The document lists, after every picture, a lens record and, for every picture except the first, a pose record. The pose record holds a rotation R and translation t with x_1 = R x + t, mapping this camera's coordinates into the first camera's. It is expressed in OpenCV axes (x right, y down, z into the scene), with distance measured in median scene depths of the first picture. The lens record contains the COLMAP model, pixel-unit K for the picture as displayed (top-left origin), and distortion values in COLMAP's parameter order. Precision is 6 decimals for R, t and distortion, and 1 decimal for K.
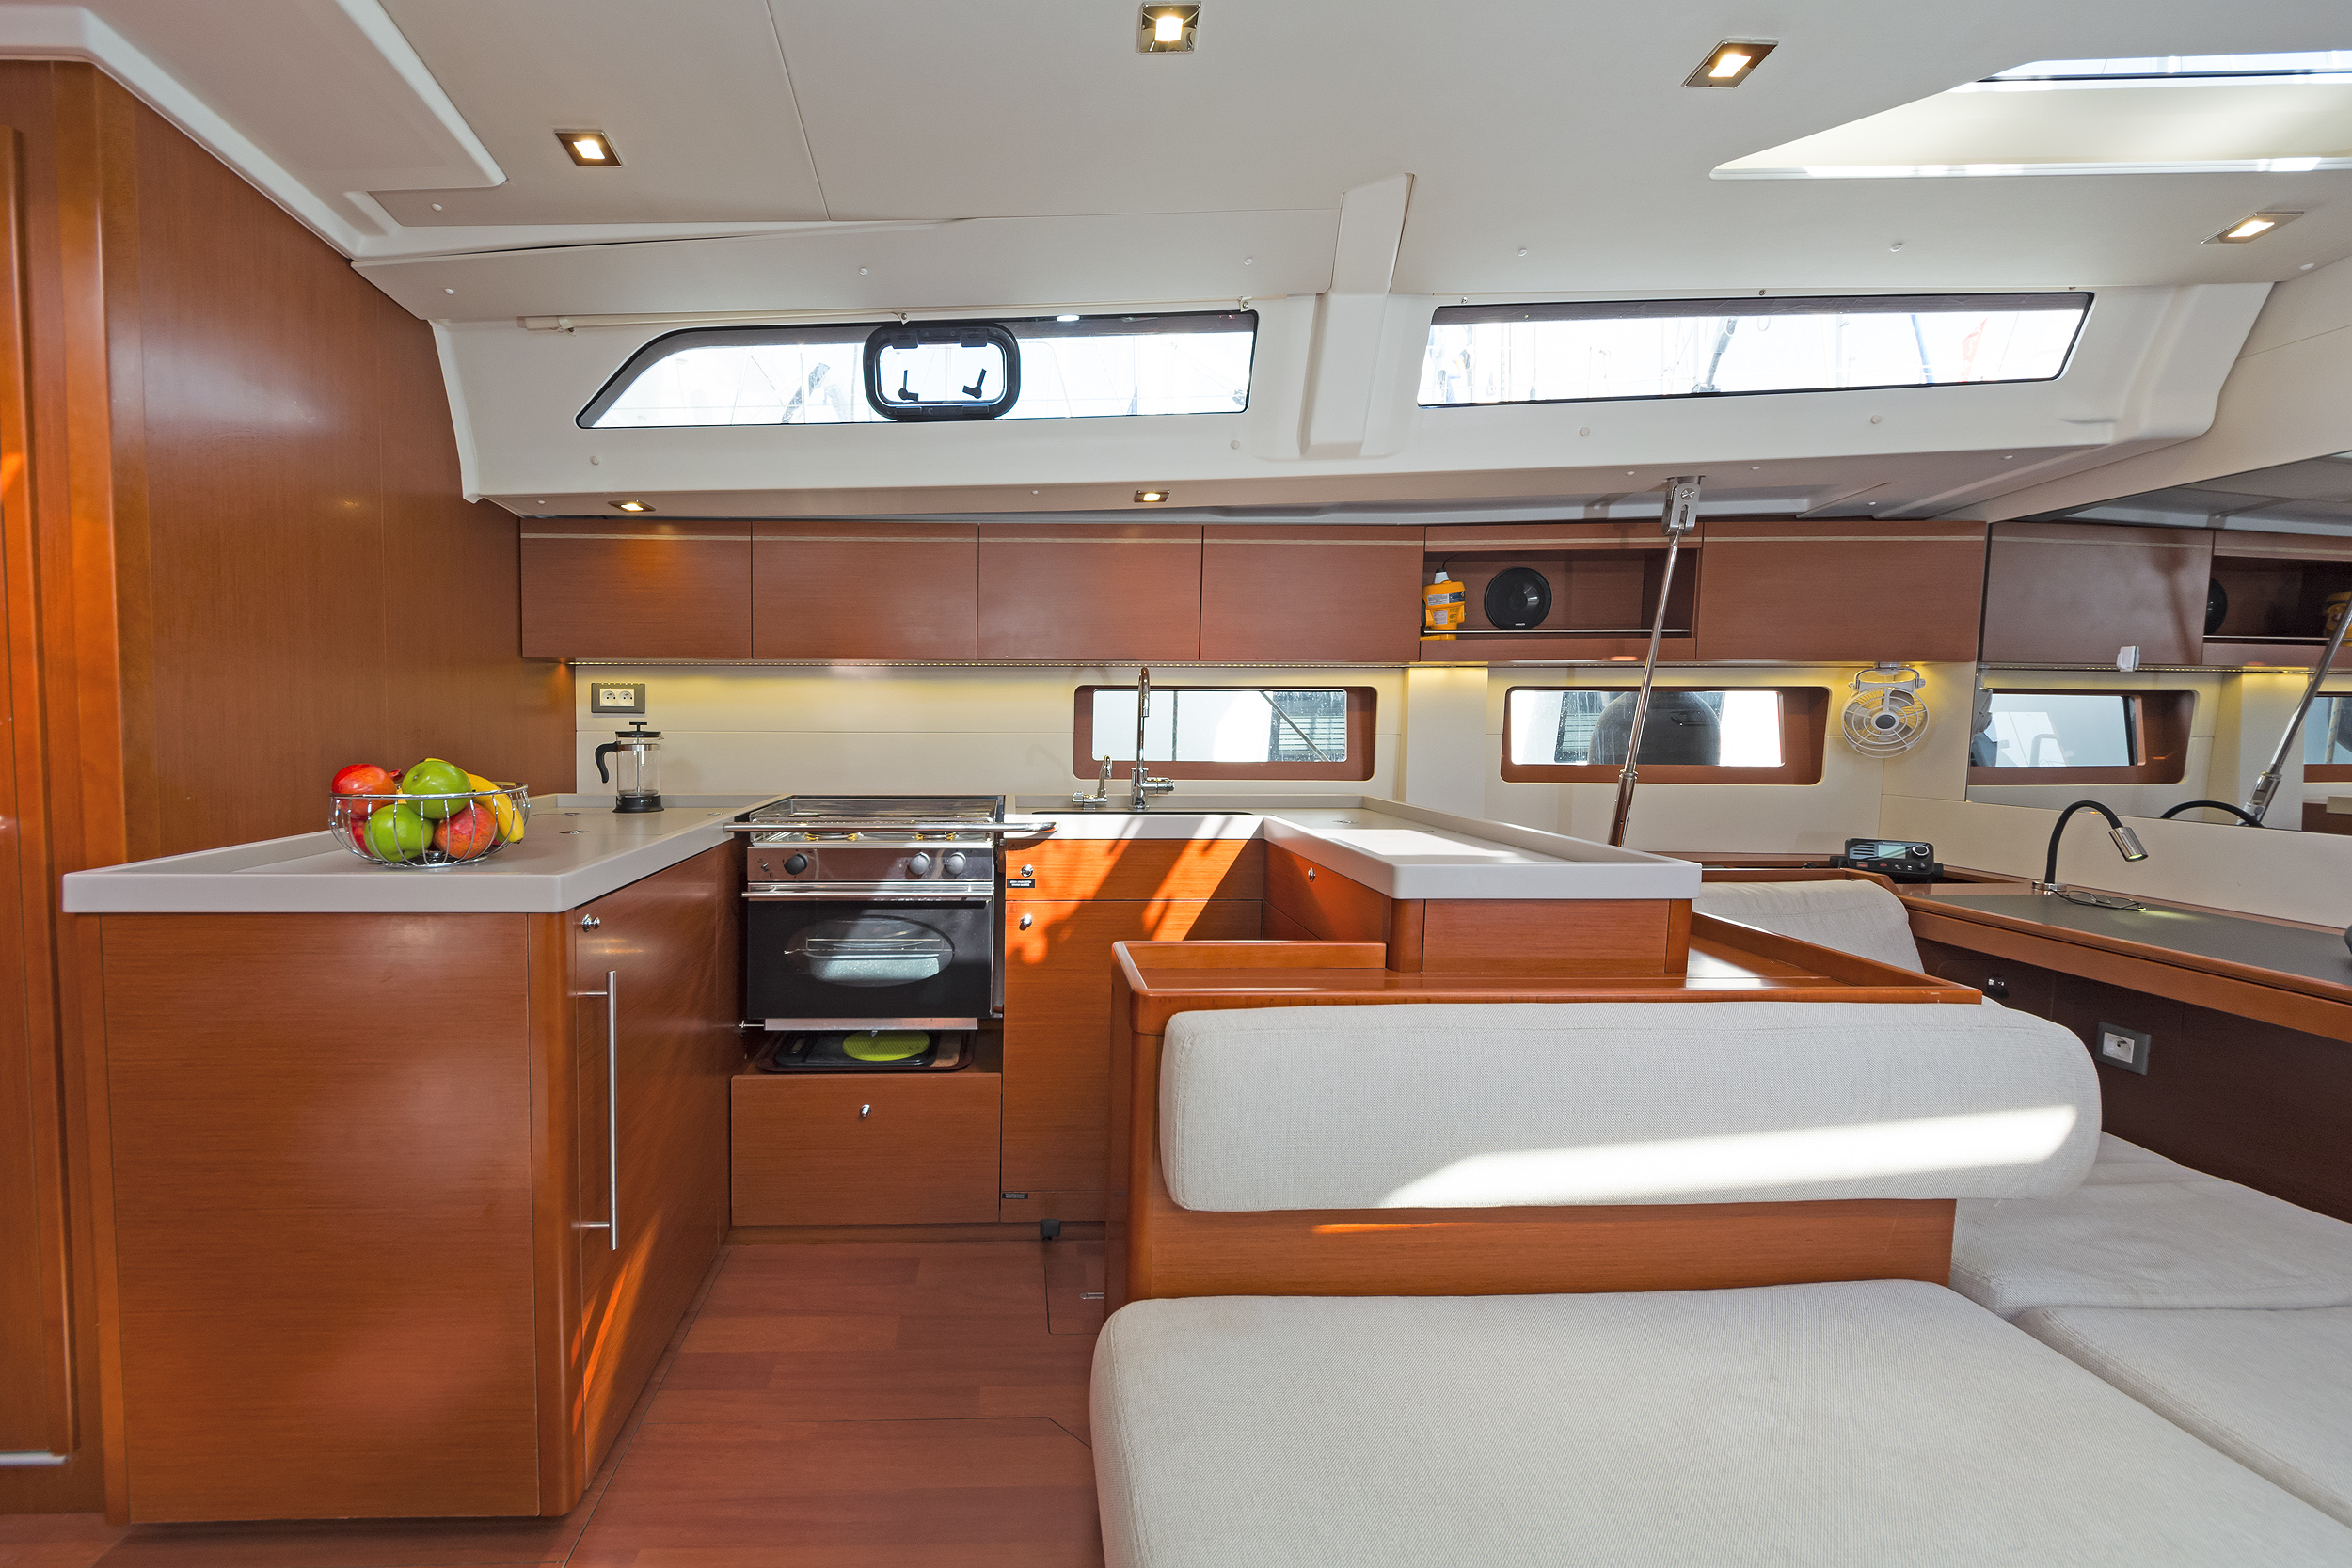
lens RADIAL K [[891.1, 0, 1175.1], [0, 891.1, 819.6], [0, 0, 1]] dist [0.000404, -0.000106]
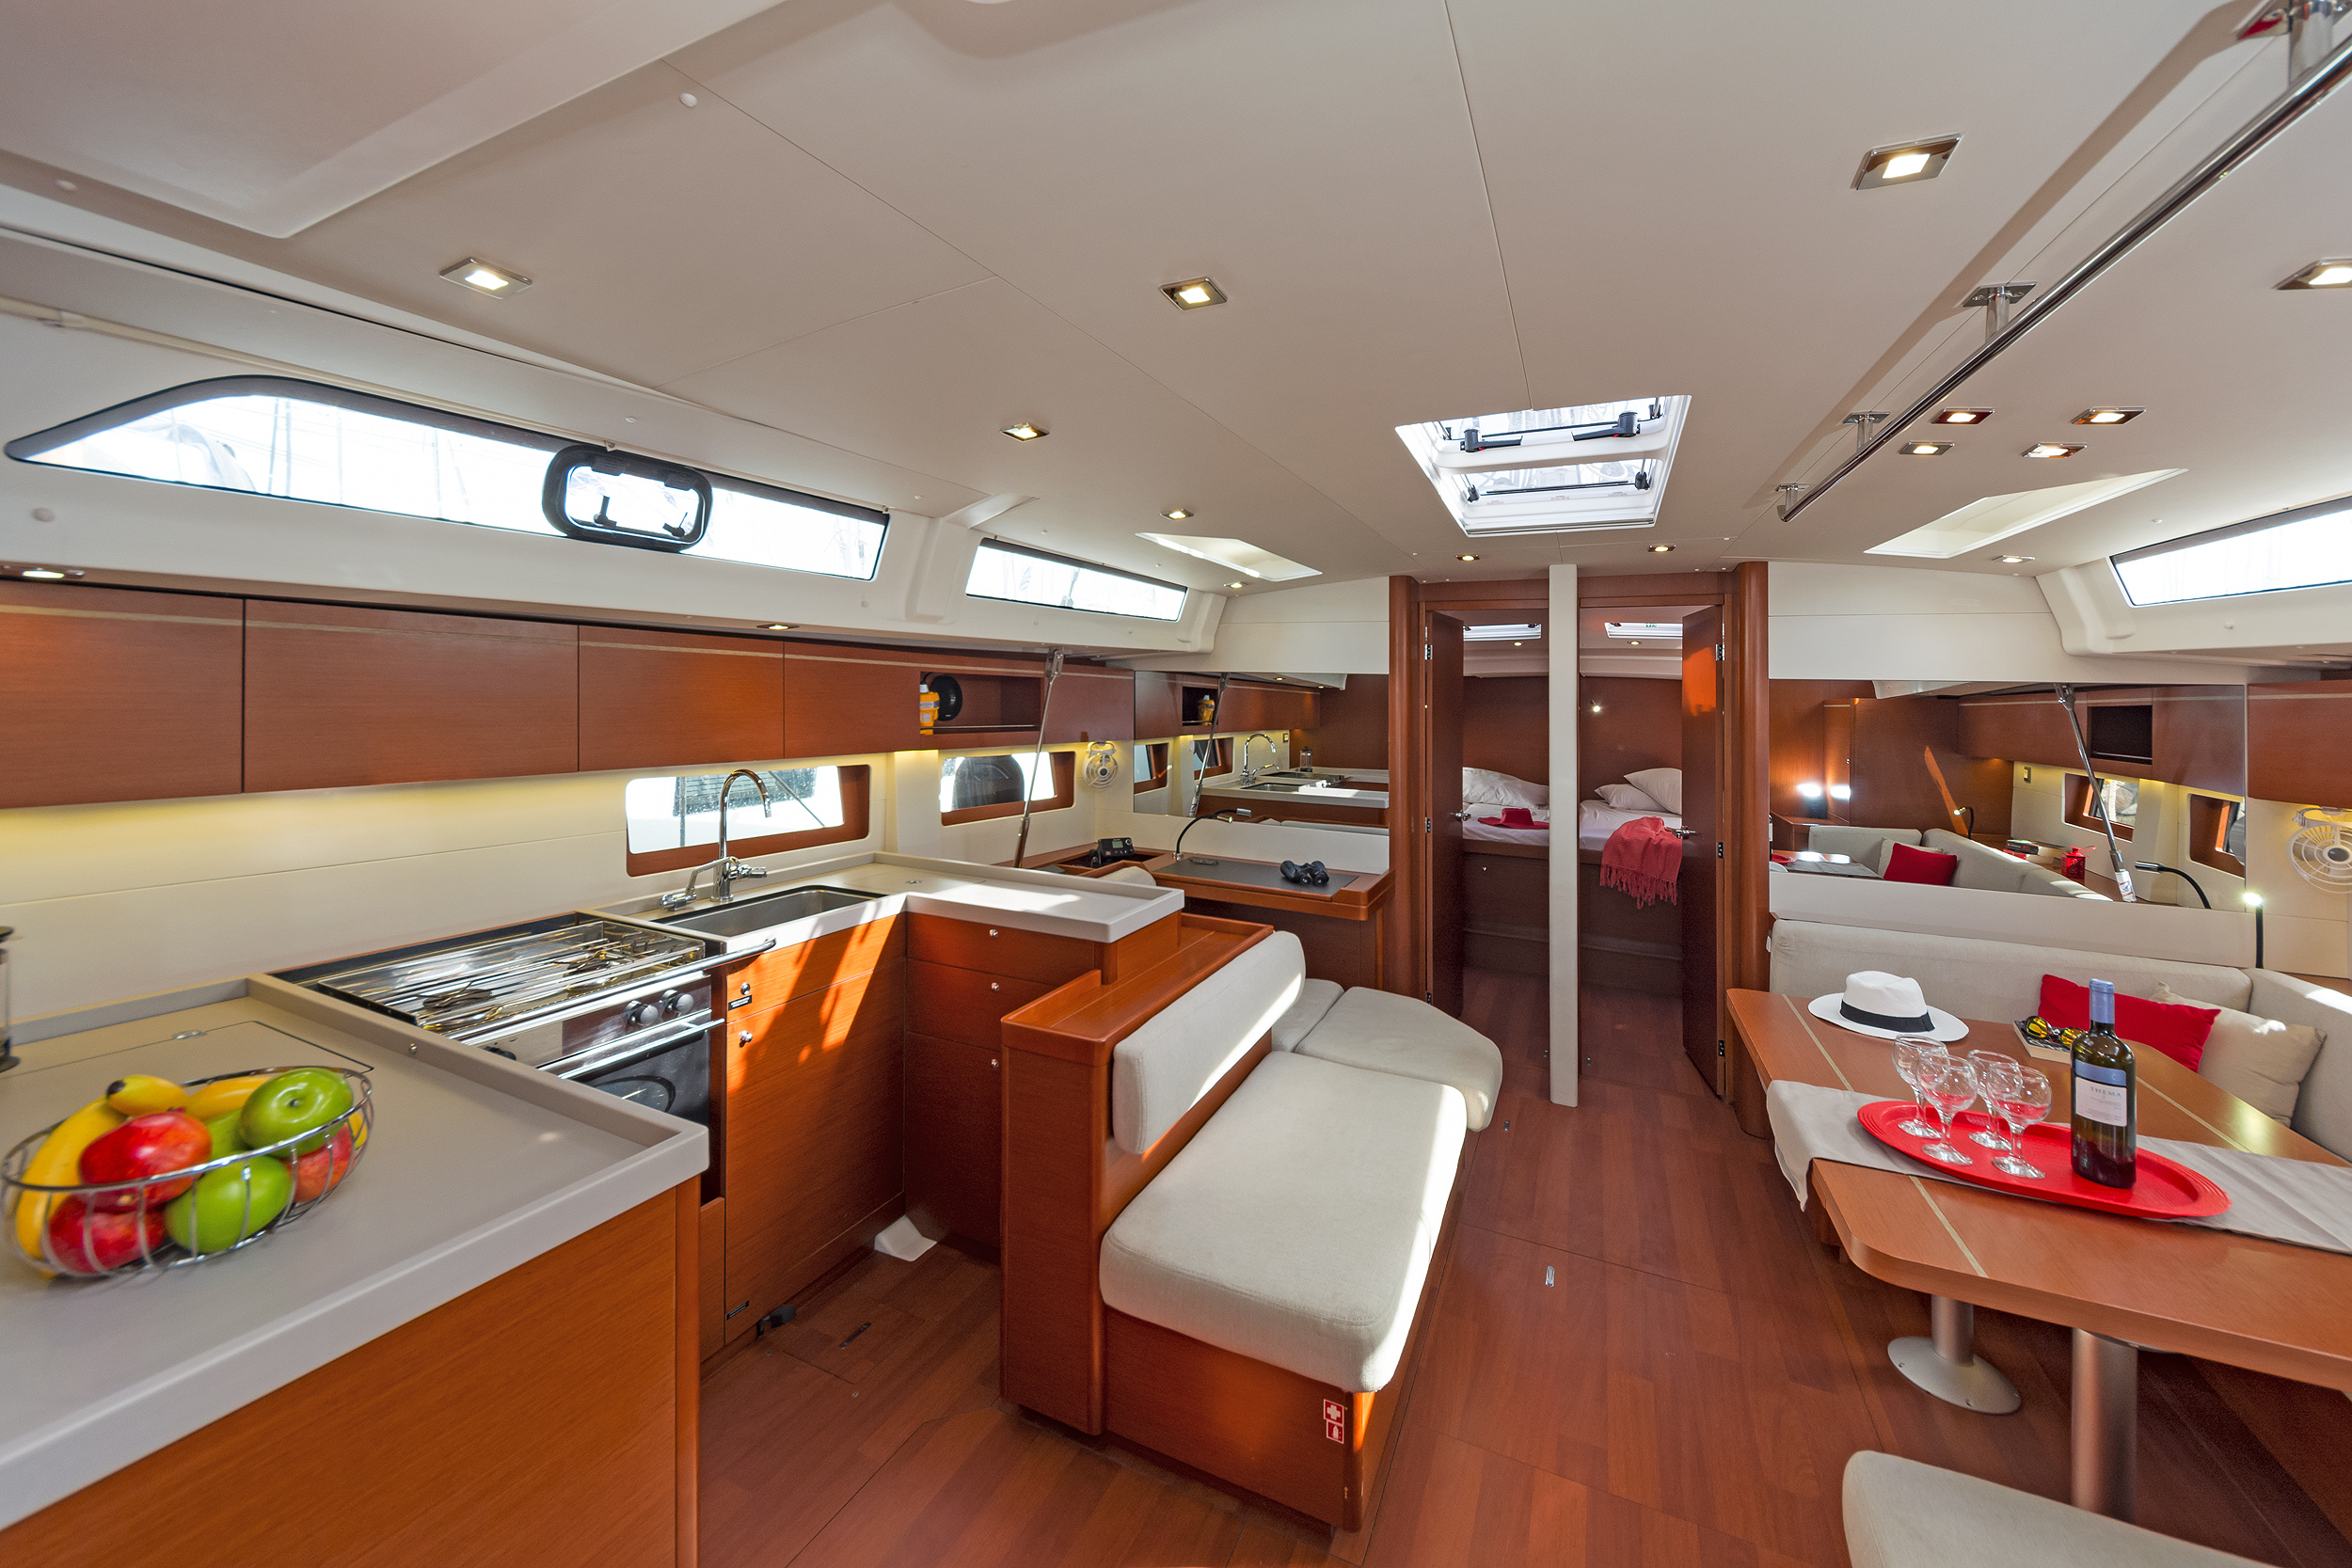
lens RADIAL K [[870.6, 0, 1175.7], [0, 870.6, 701.7], [0, 0, 1]] dist [0.000241, 0.000030]
pose [[0.457323, 0.003449, 0.889294, -0.840275], [0.044574, 0.998647, -0.026796, -0.231715], [-0.888183, 0.051894, 0.456550, 0.049876]]
